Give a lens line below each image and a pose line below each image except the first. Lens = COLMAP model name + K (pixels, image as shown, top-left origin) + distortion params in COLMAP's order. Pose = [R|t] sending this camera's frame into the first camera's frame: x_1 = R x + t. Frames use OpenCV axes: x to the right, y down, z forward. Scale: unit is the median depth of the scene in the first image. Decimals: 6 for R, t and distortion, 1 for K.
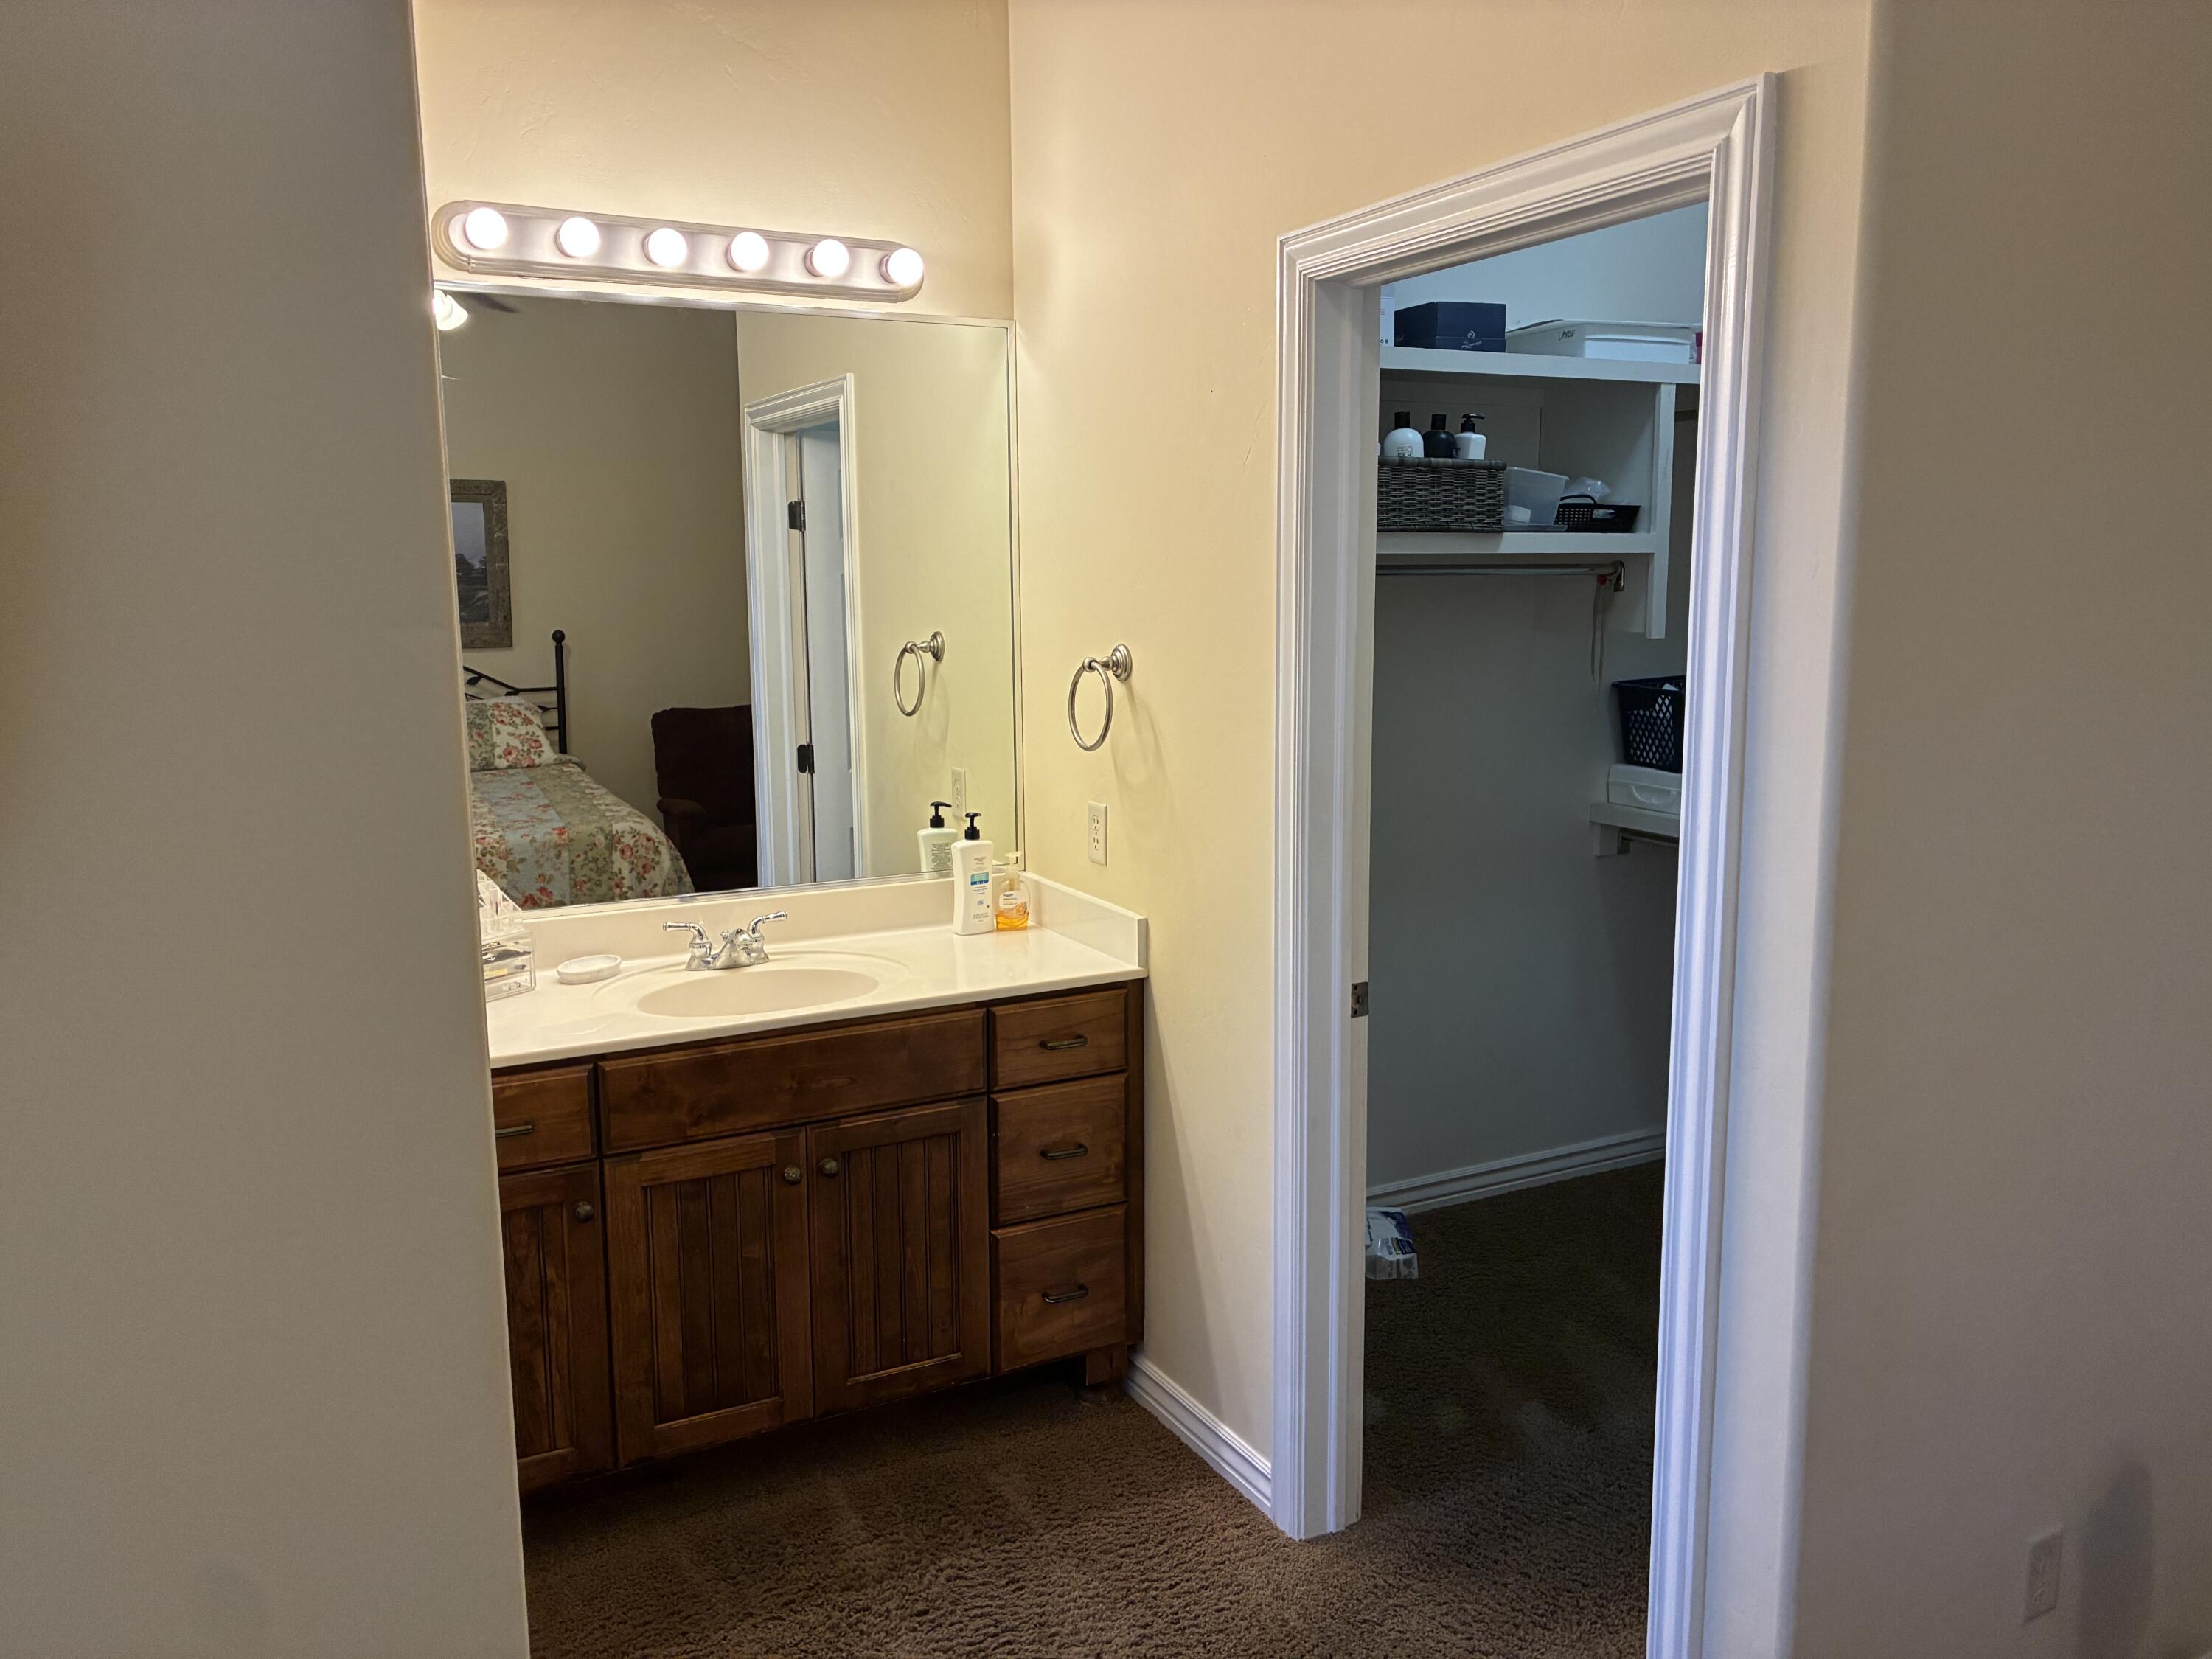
lens RADIAL K [[1679.4, 0, 1059.3], [0, 1679.4, 830.9], [0, 0, 1]] dist [0.020033, -0.018240]
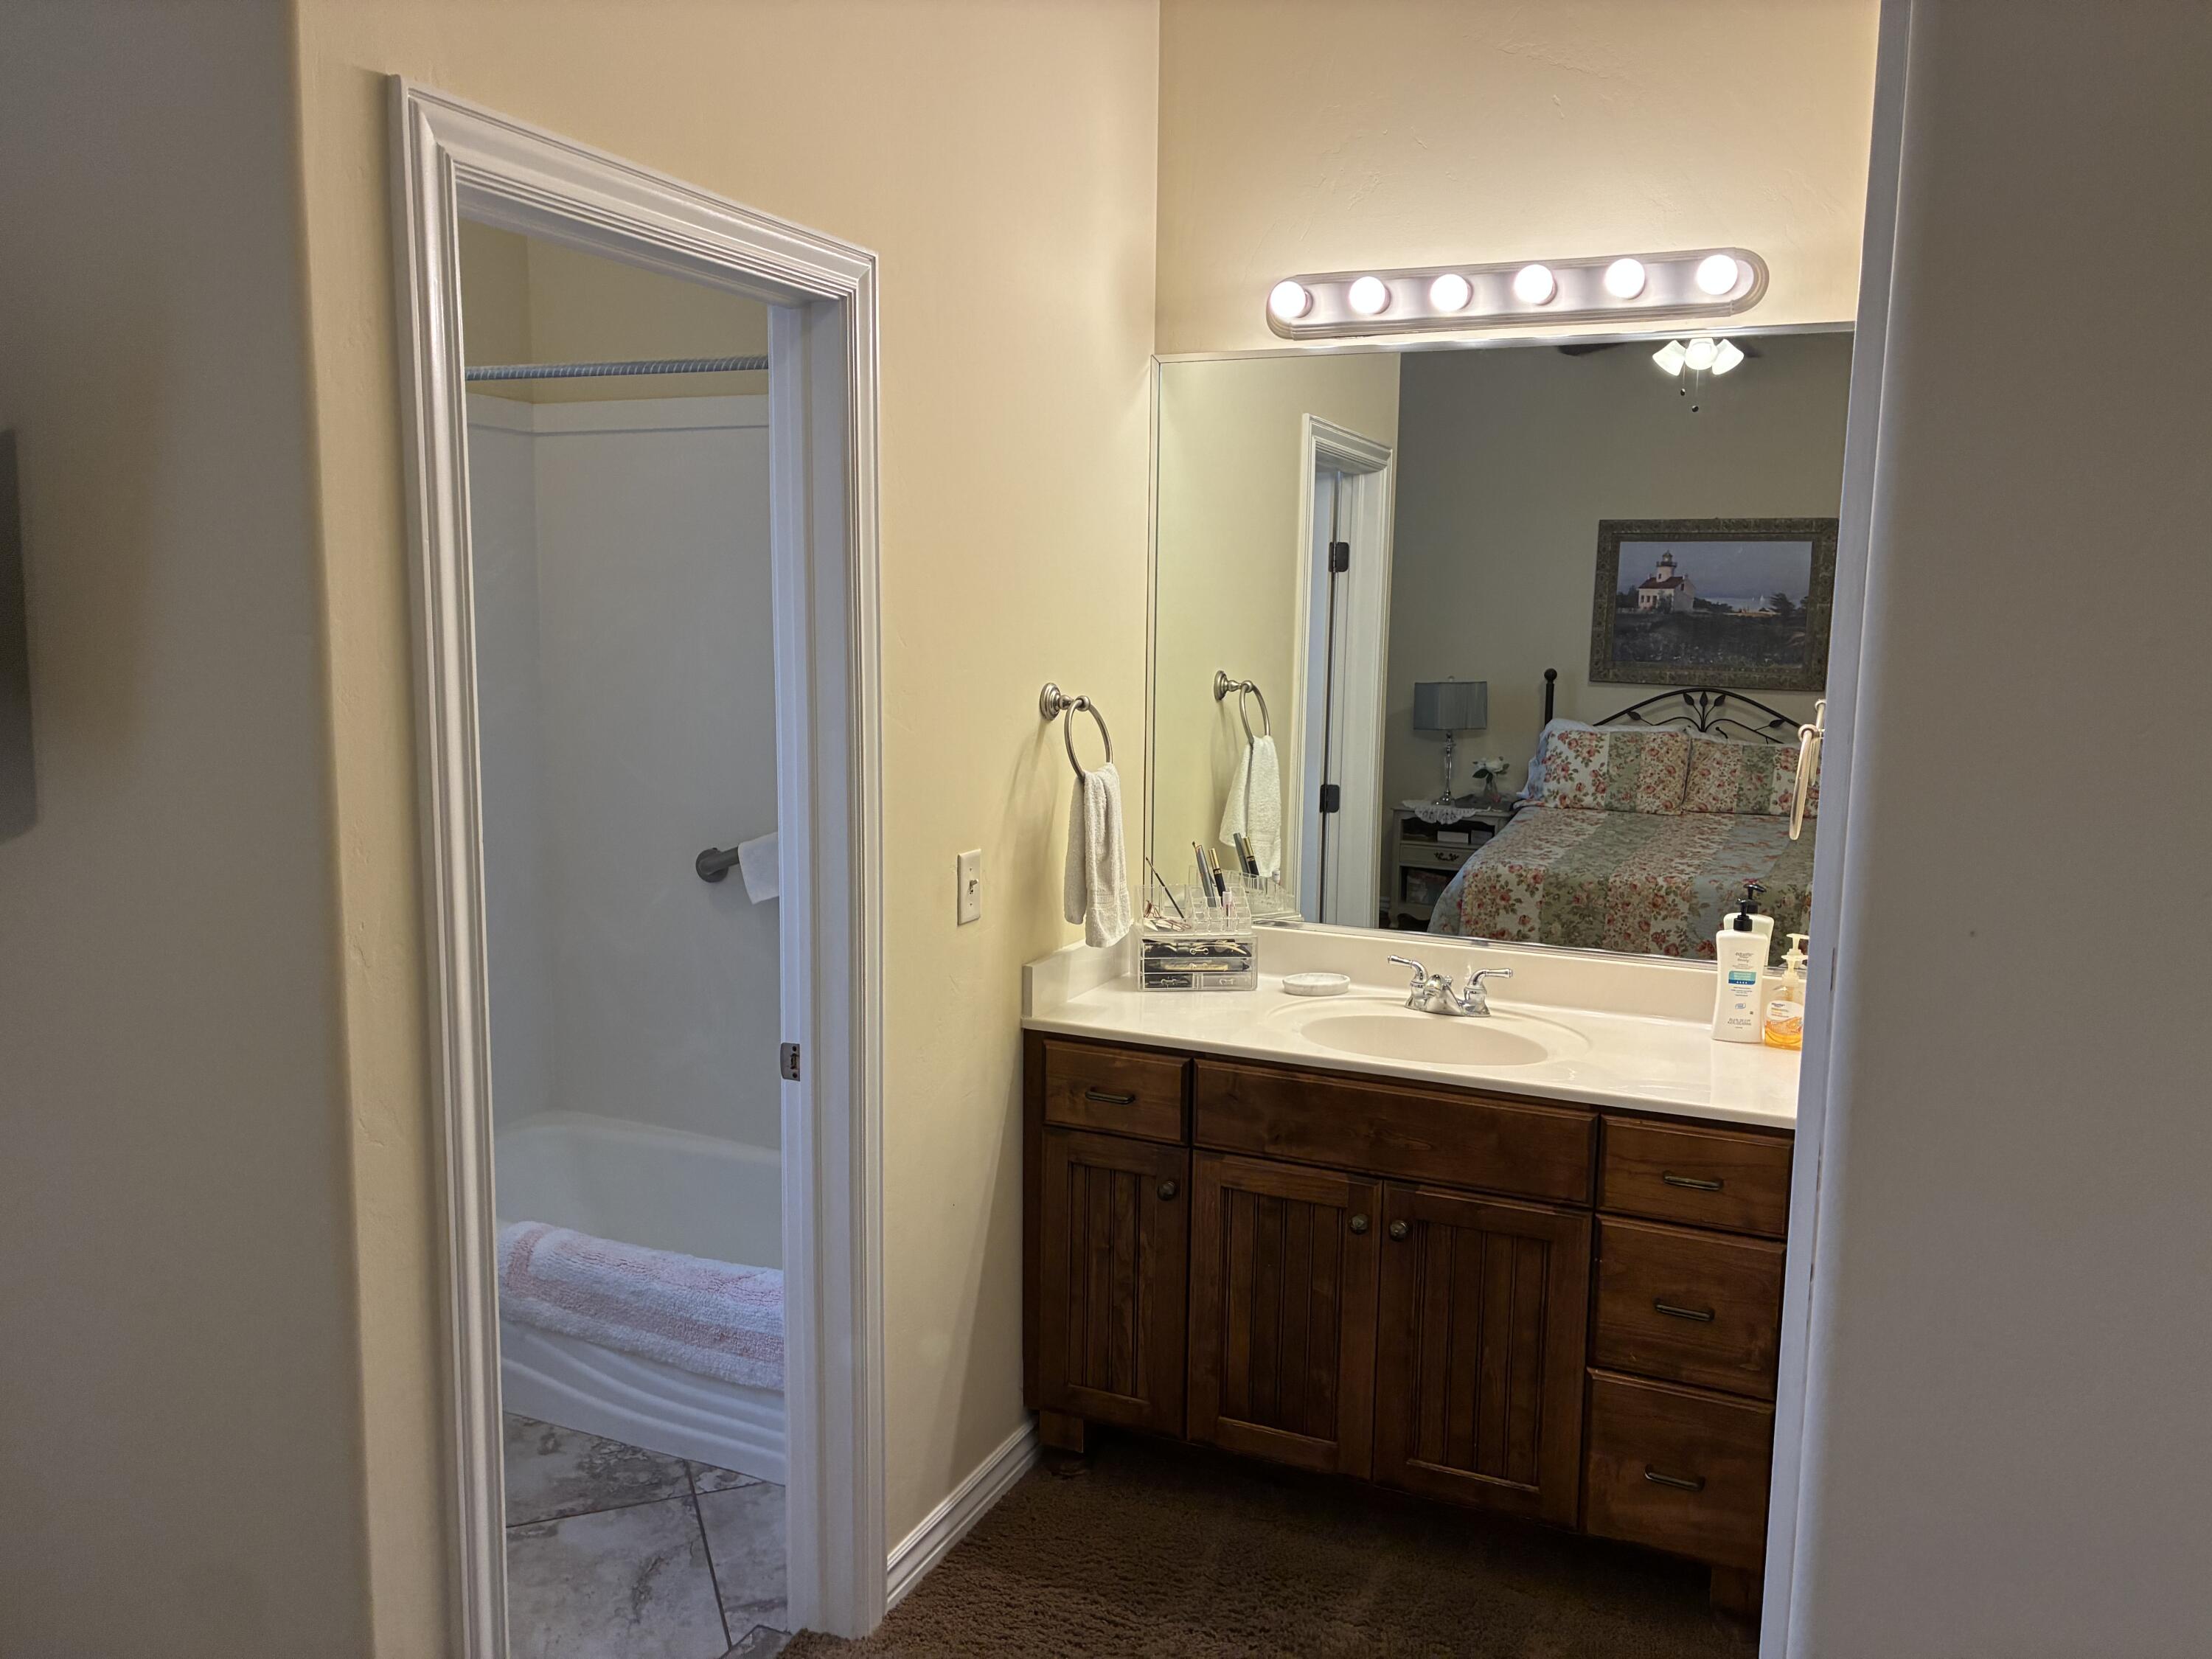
lens RADIAL K [[1679.4, 0, 1108.4], [0, 1679.4, 822.8], [0, 0, 1]] dist [0.020033, -0.018240]
pose [[0.634435, 0.124230, -0.762928, 0.446264], [-0.145083, 0.988597, 0.040328, -0.042836], [0.759238, 0.085102, 0.645224, 0.225455]]
